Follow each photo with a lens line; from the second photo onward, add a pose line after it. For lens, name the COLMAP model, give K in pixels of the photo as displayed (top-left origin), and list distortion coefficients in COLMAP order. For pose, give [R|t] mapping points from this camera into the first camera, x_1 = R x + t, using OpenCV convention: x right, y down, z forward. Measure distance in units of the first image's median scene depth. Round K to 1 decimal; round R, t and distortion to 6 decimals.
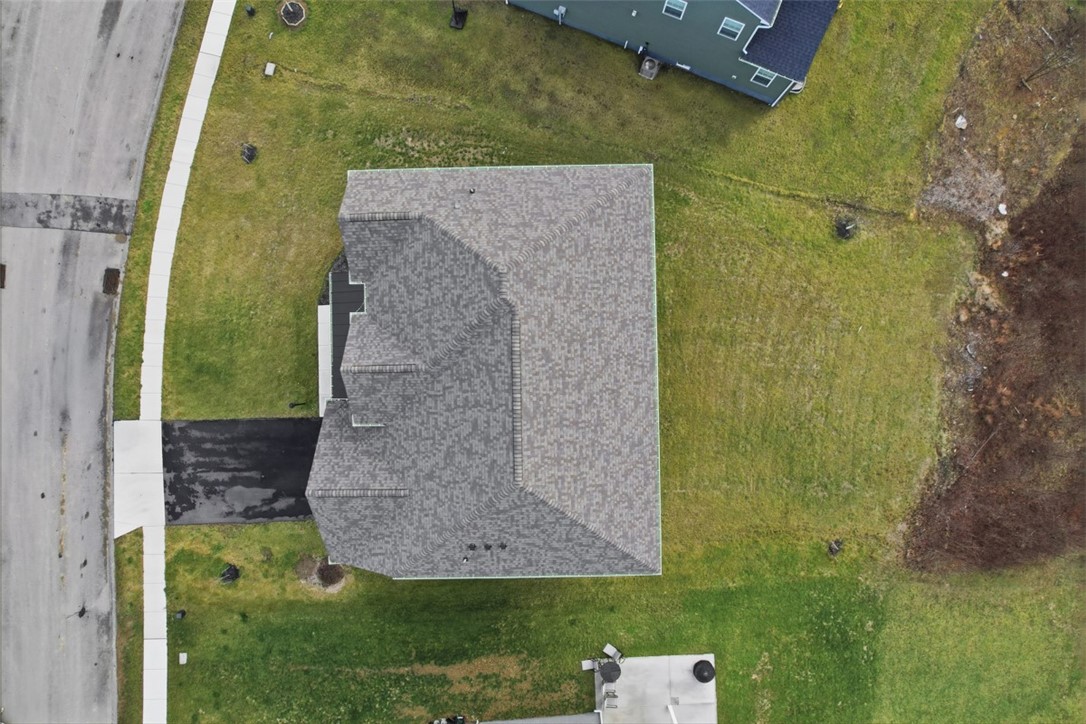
lens RADIAL K [[689.6, 0, 543.0], [0, 689.6, 362.0], [0, 0, 1]] dist [-0.063202, 0.054500]
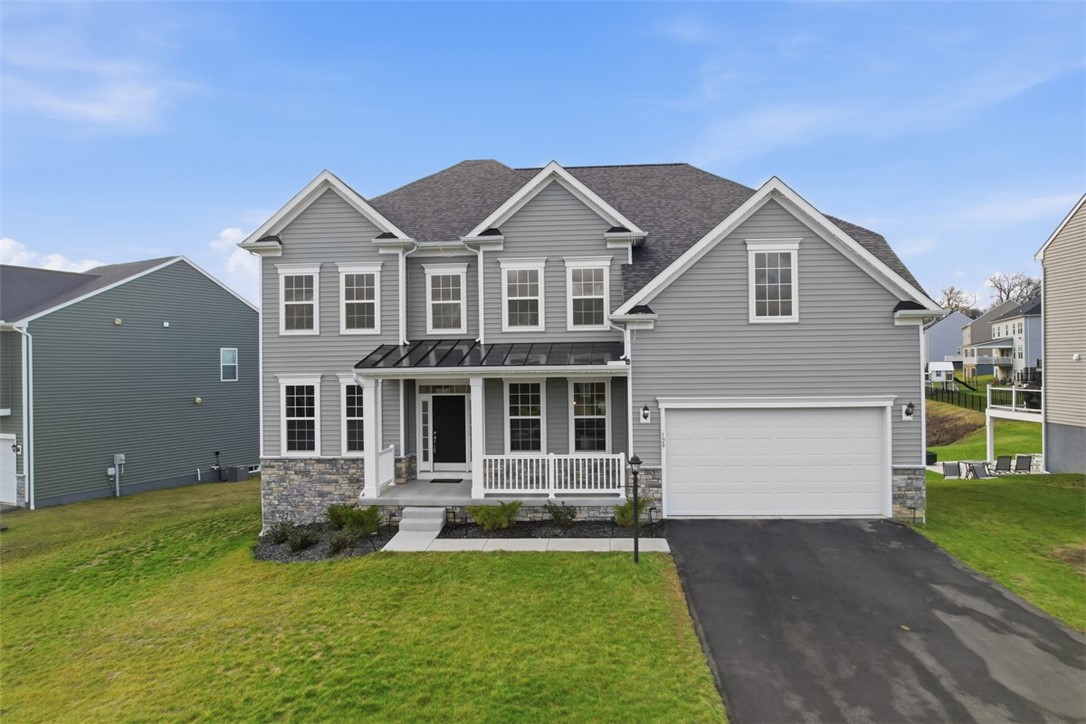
lens RADIAL K [[689.6, 0, 543.0], [0, 689.6, 362.0], [0, 0, 1]] dist [-0.063202, 0.054500]
pose [[0.095728, 0.003945, 0.995400, -0.698739], [0.995347, -0.011446, -0.095677, 0.046866], [0.011016, 0.999927, -0.005022, 0.887014]]
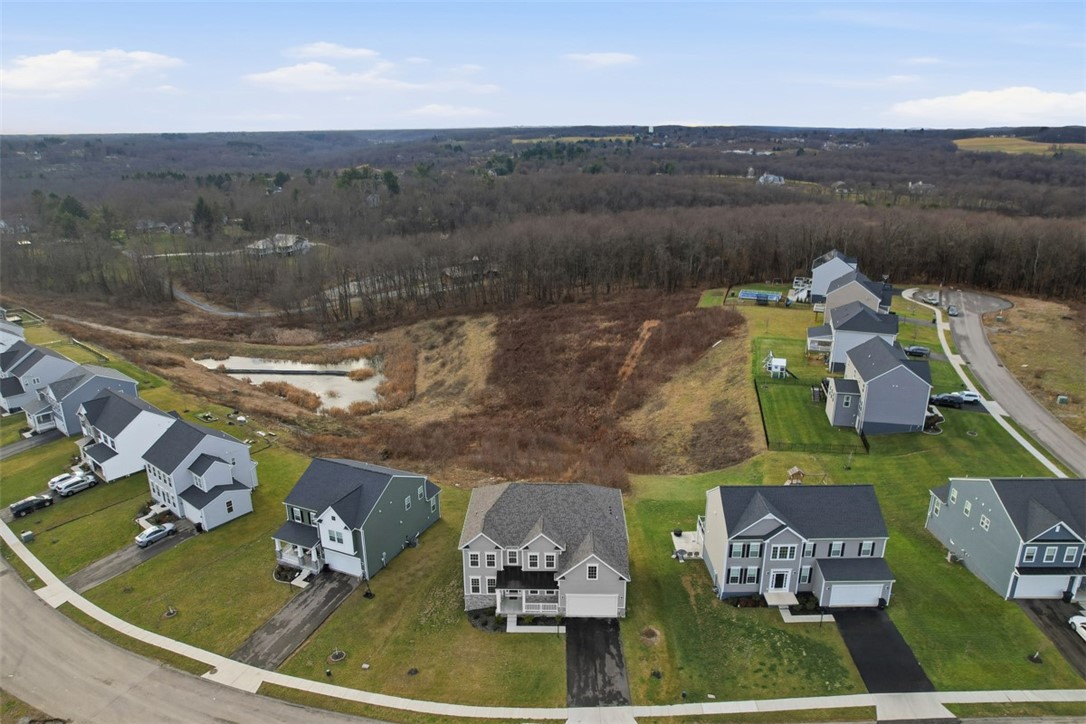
lens RADIAL K [[689.6, 0, 543.0], [0, 689.6, 362.0], [0, 0, 1]] dist [-0.063202, 0.054500]
pose [[0.047720, -0.299183, 0.953002, -1.877754], [0.998853, 0.010569, -0.046697, 0.096868], [0.003899, 0.954137, 0.299345, -0.271868]]
